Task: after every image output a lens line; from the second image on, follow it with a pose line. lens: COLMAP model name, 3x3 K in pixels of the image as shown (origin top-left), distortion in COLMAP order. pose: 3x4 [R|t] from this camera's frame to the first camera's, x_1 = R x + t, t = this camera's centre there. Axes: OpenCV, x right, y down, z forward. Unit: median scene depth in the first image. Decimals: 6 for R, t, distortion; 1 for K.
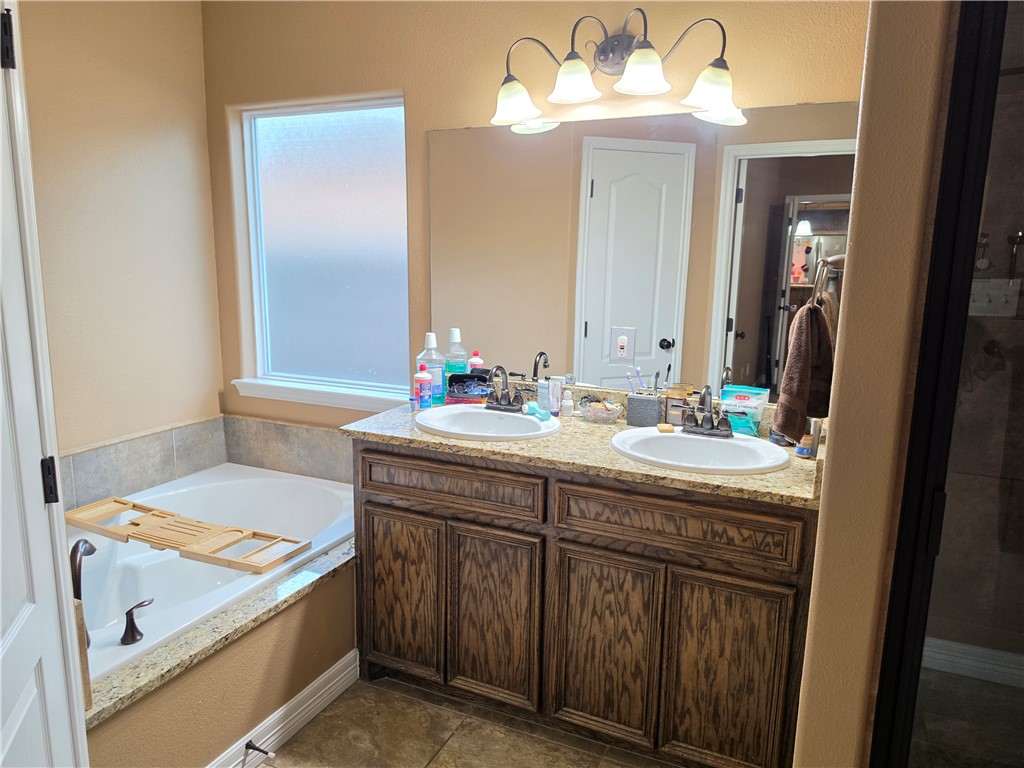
lens RADIAL K [[706.8, 0, 511.2], [0, 706.8, 379.3], [0, 0, 1]] dist [0.063946, -0.086332]
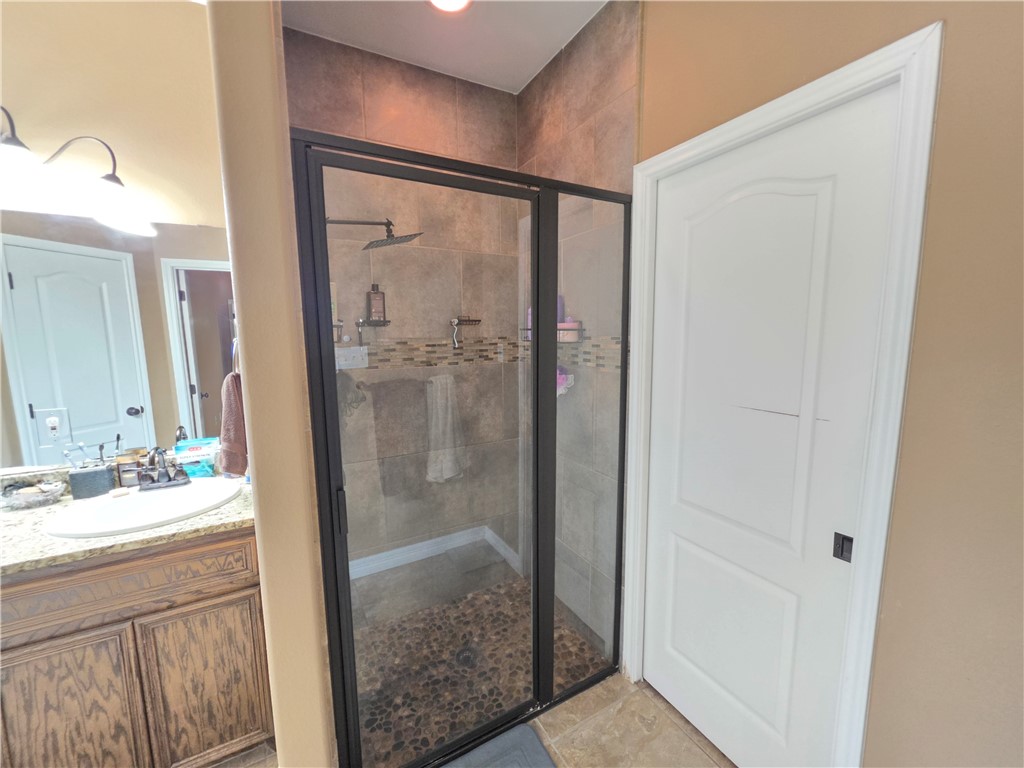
lens RADIAL K [[412.9, 0, 511.0], [0, 412.9, 385.3], [0, 0, 1]] dist [-0.004025, 0.001015]
pose [[0.586820, -0.125299, 0.799964, 0.085741], [0.168225, 0.985264, 0.030920, -0.014632], [-0.792050, 0.116430, 0.599250, 0.104155]]
